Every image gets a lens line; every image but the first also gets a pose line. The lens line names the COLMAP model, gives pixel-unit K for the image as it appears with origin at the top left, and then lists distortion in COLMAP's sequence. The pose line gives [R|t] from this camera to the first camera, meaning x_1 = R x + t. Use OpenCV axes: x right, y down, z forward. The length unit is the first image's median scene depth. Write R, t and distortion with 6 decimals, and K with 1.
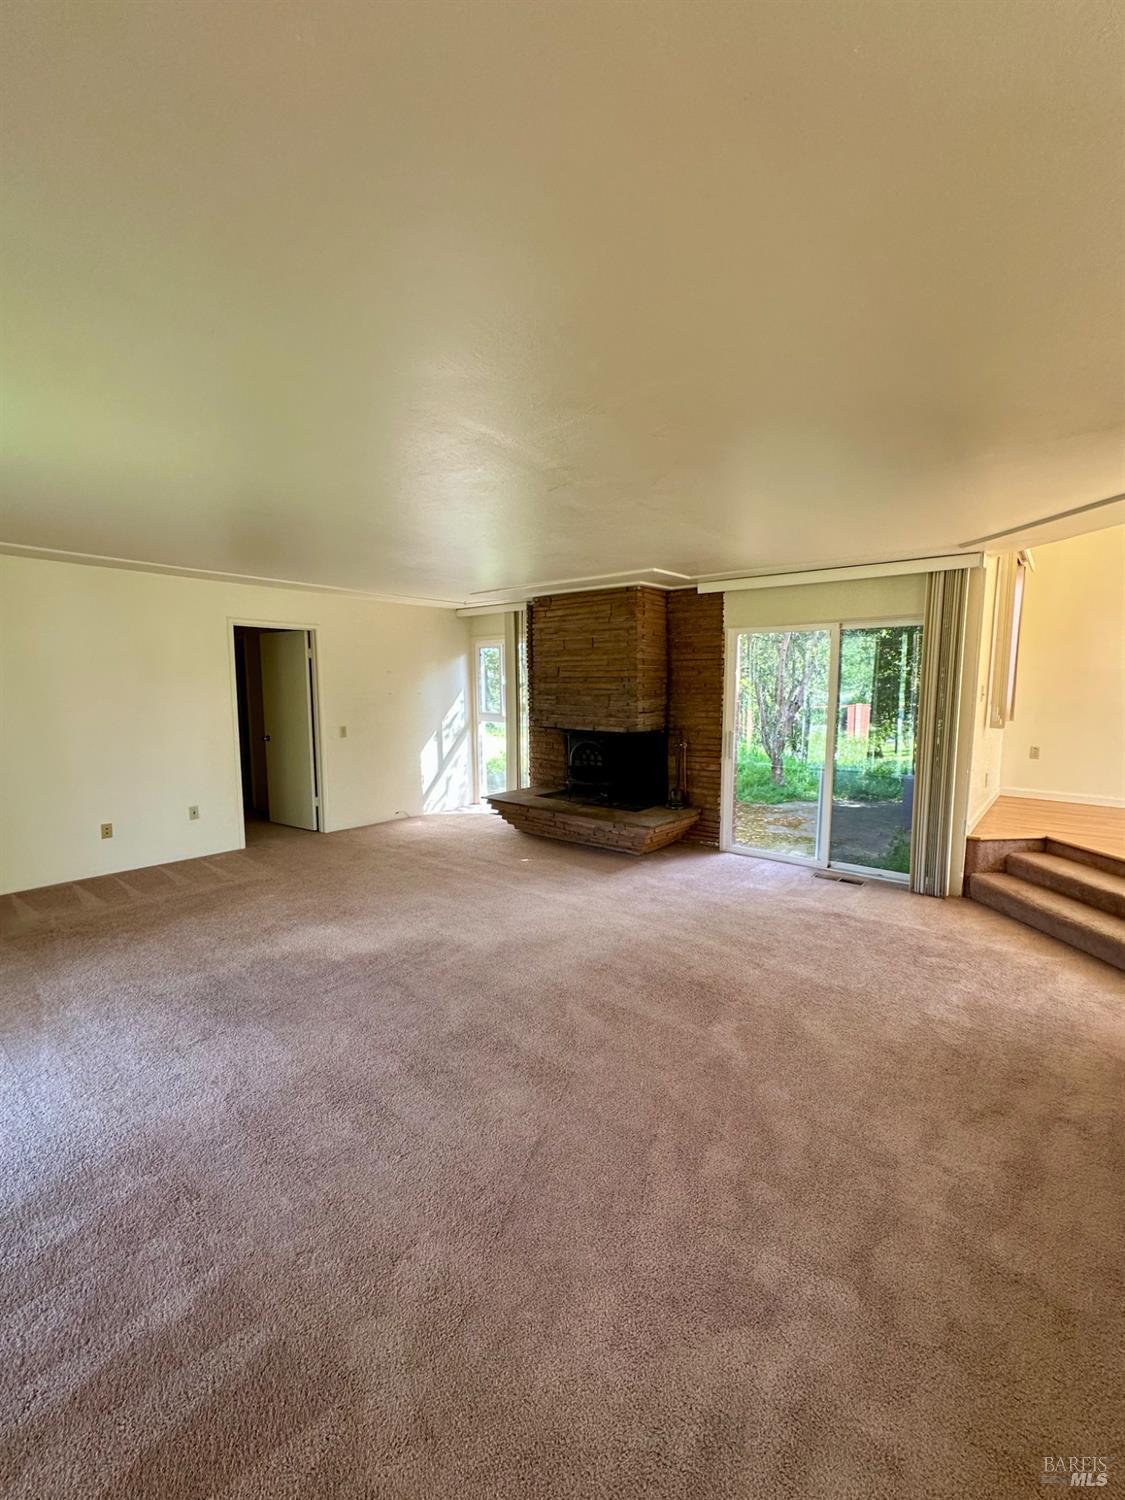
lens RADIAL K [[606.3, 0, 554.4], [0, 606.3, 751.4], [0, 0, 1]] dist [-0.002090, 0.000086]
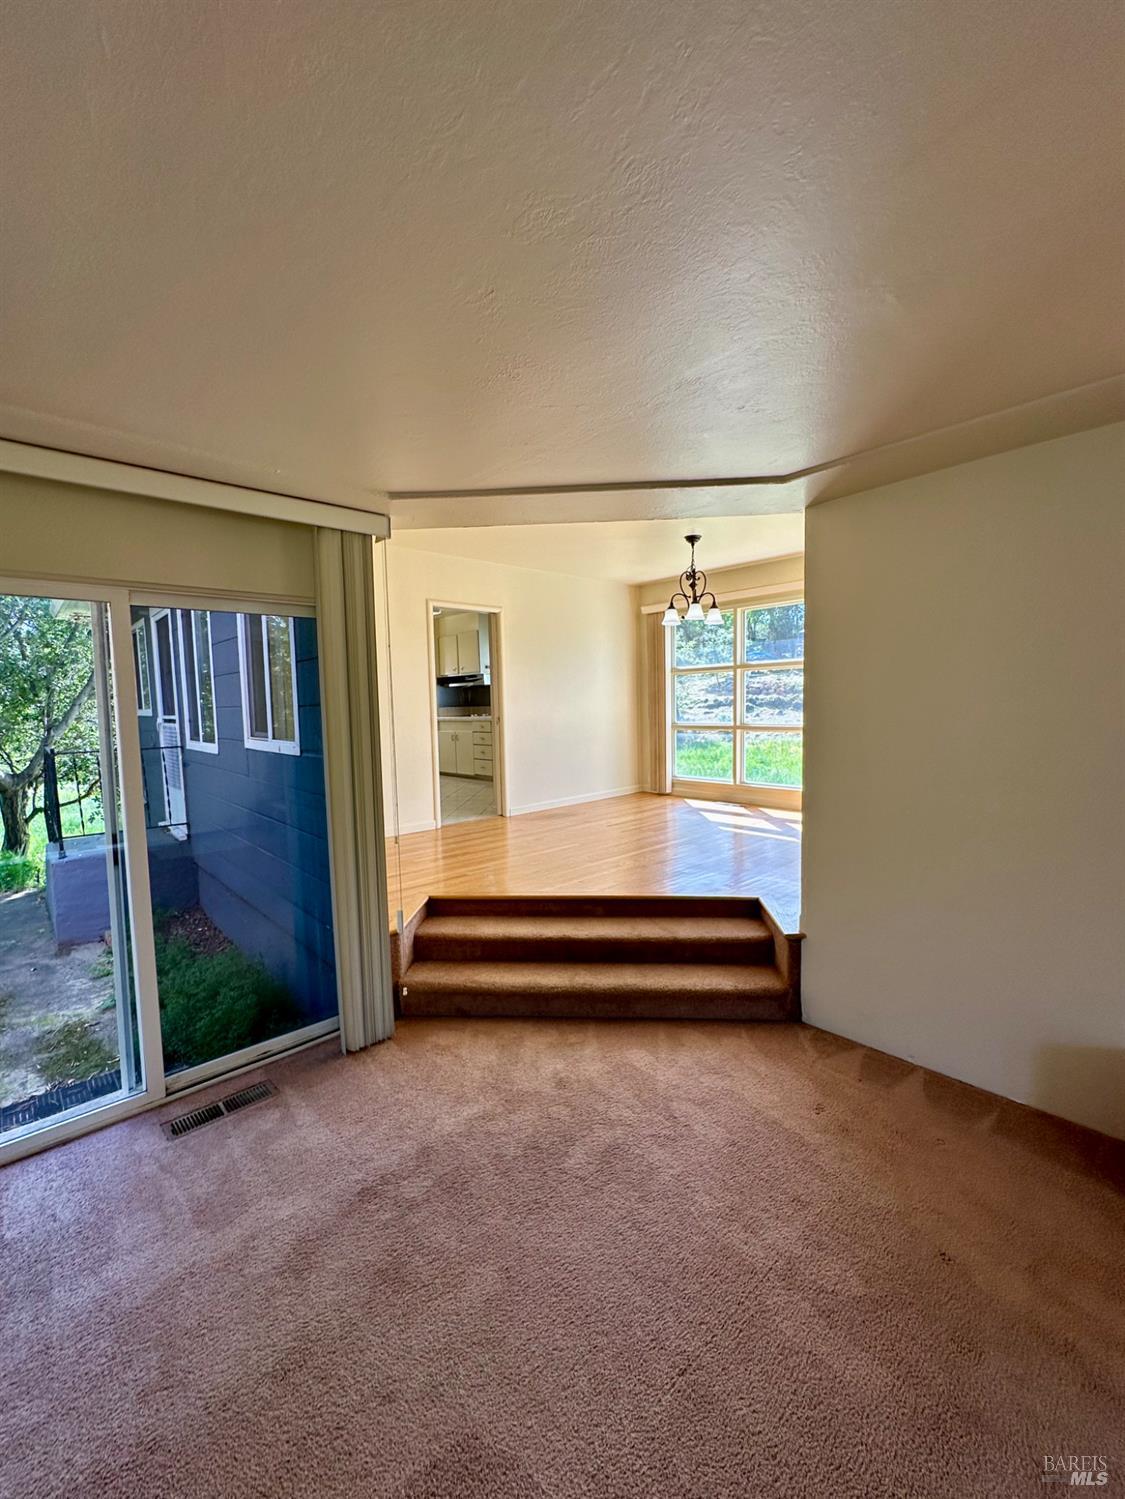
lens RADIAL K [[605.9, 0, 569.4], [0, 605.9, 757.7], [0, 0, 1]] dist [-0.002090, 0.000086]
pose [[0.115662, -0.080351, 0.990033, 0.030445], [0.127808, 0.989641, 0.065388, -0.058179], [-0.985032, 0.118971, 0.124733, 0.536085]]
